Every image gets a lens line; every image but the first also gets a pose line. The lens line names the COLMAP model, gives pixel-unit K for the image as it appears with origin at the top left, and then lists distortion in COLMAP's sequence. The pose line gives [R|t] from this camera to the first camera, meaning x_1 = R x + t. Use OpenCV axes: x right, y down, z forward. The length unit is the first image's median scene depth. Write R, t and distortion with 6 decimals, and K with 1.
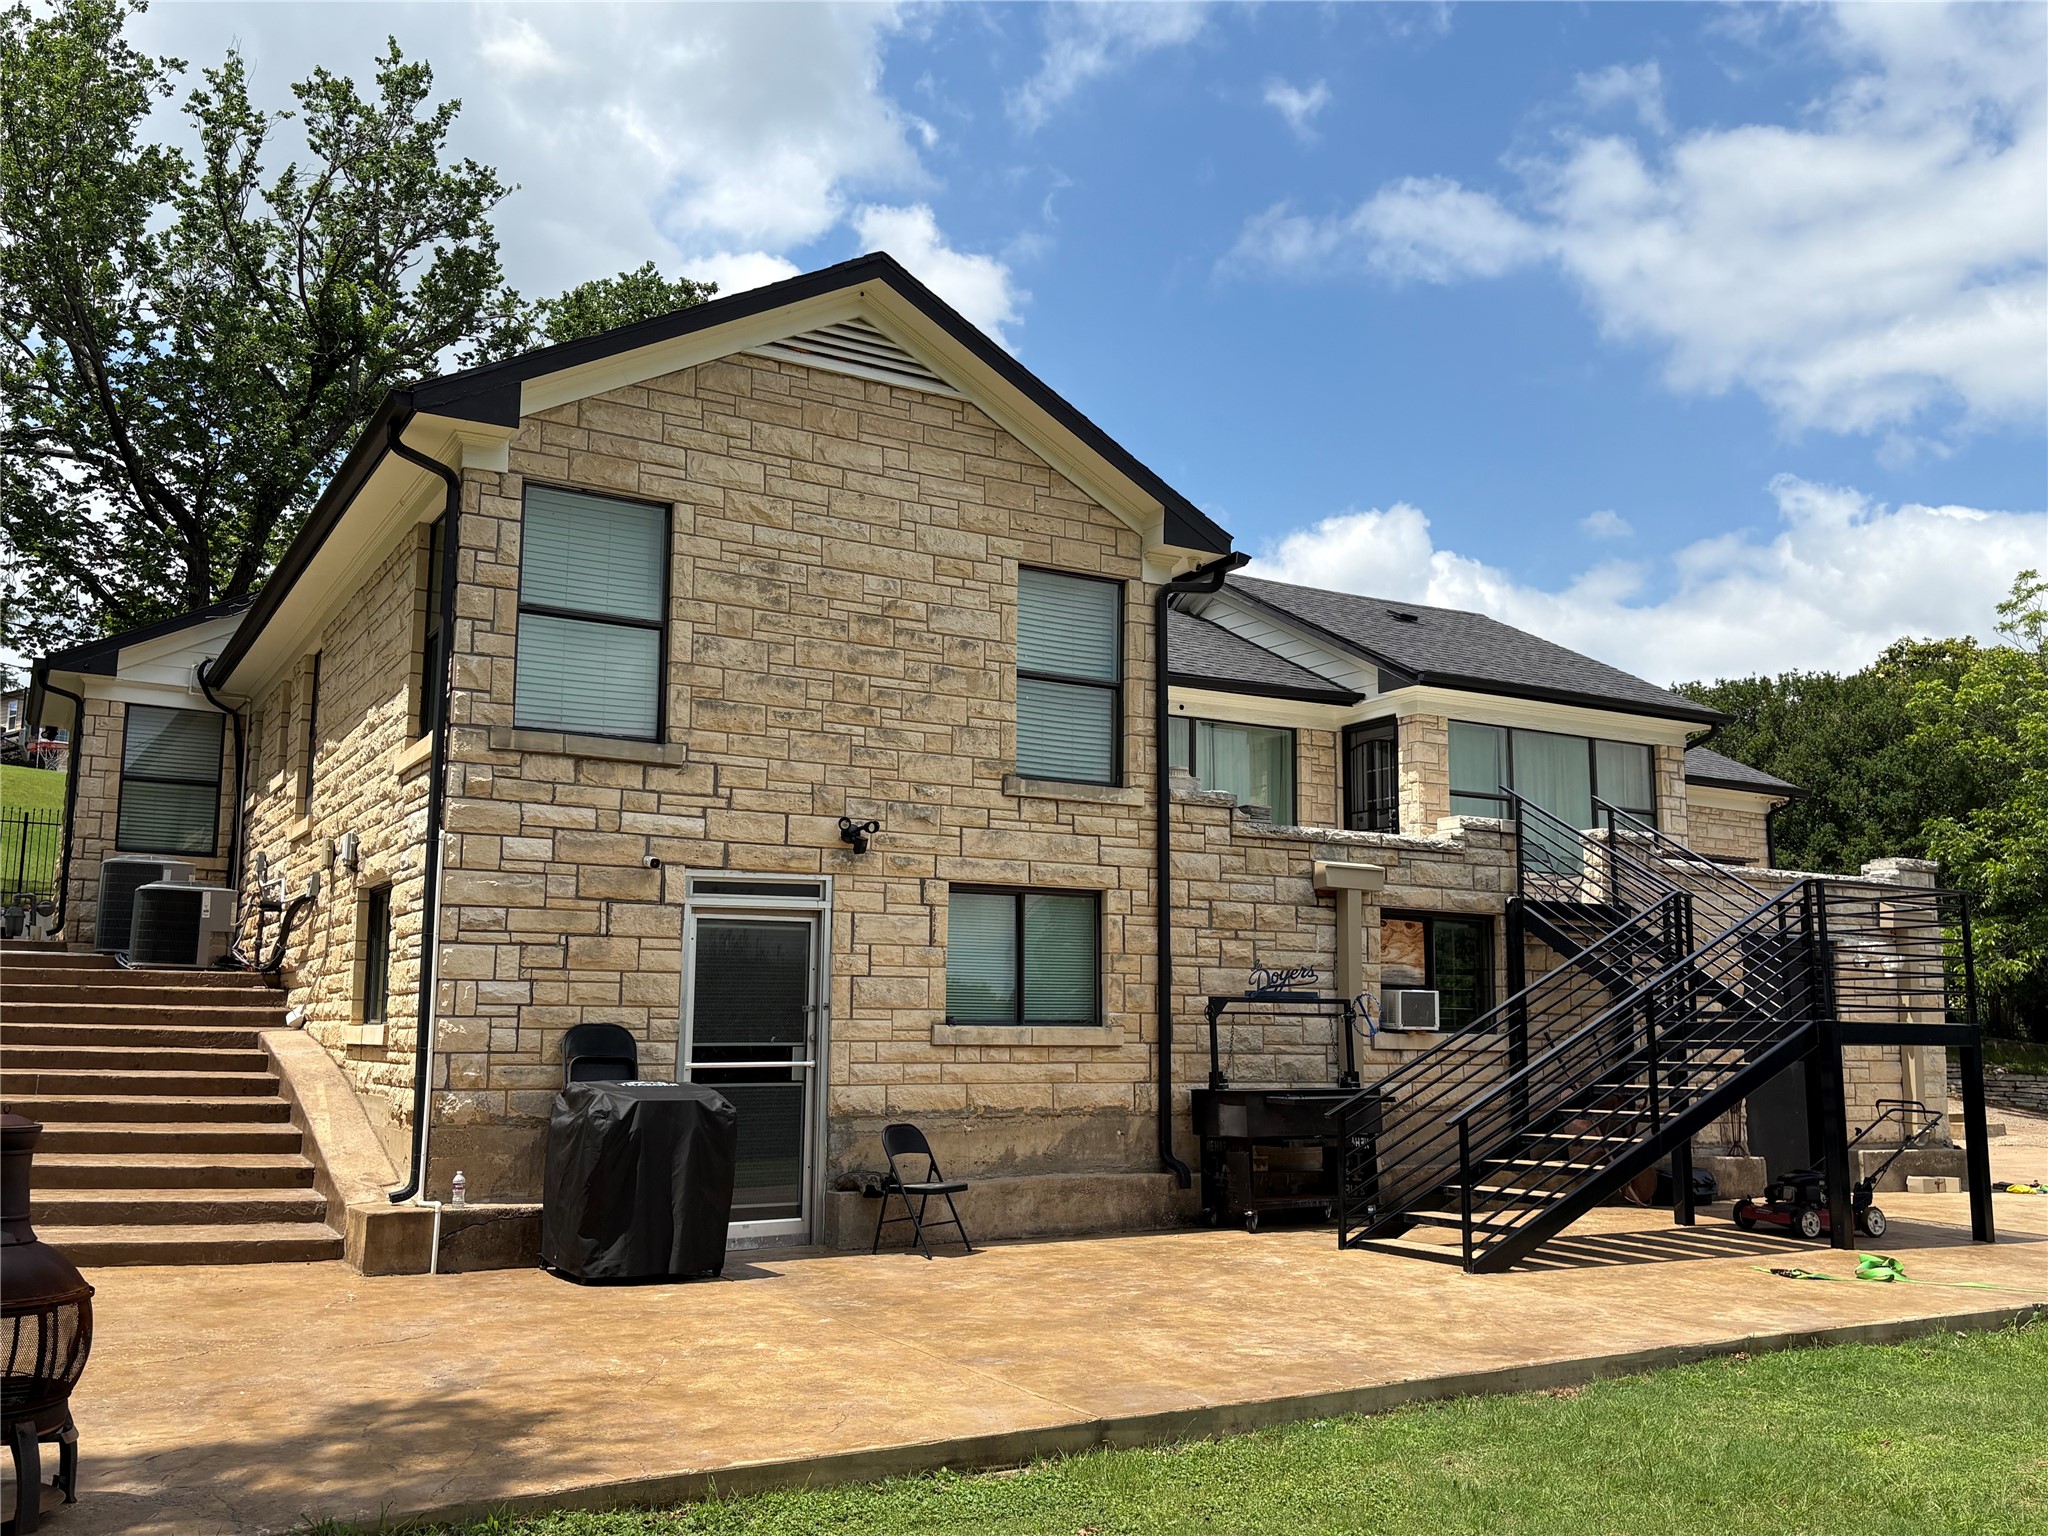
lens RADIAL K [[1739.8, 0, 1018.8], [0, 1739.8, 799.7], [0, 0, 1]] dist [0.088408, -0.126364]
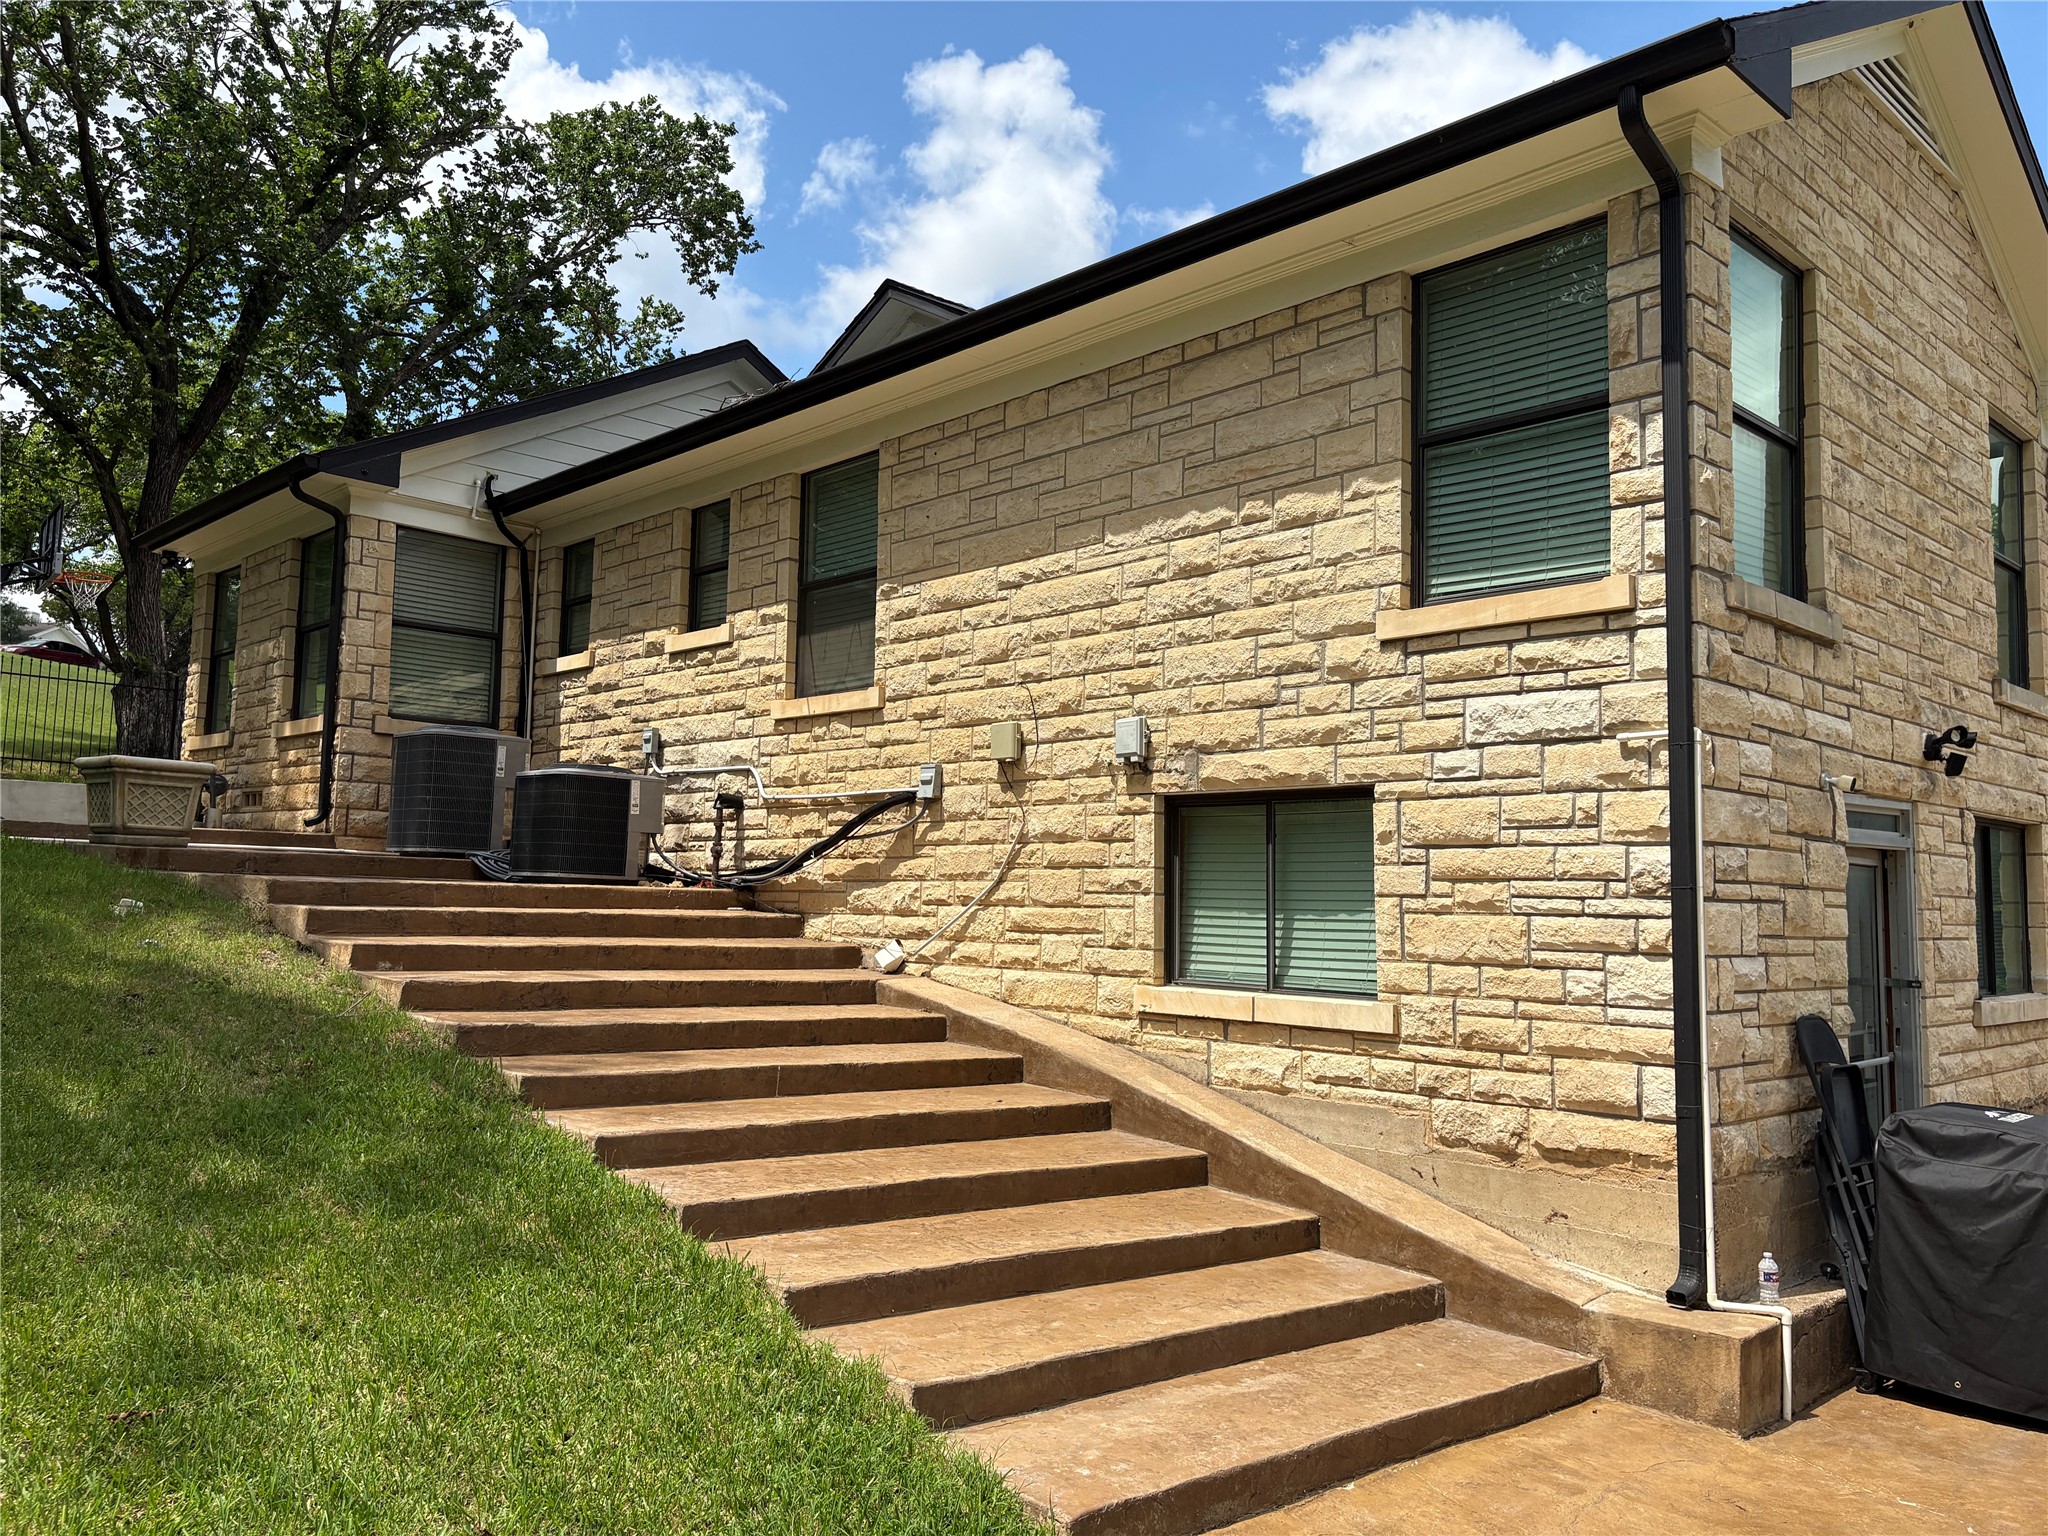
lens RADIAL K [[1542.5, 0, 1024.0], [0, 1542.5, 768.0], [0, 0, 1]] dist [0.082436, -0.093352]
pose [[0.971333, 0.034408, 0.235222, -0.405278], [-0.045052, 0.998183, 0.040025, 0.011554], [-0.233417, -0.049475, 0.971117, 0.280772]]
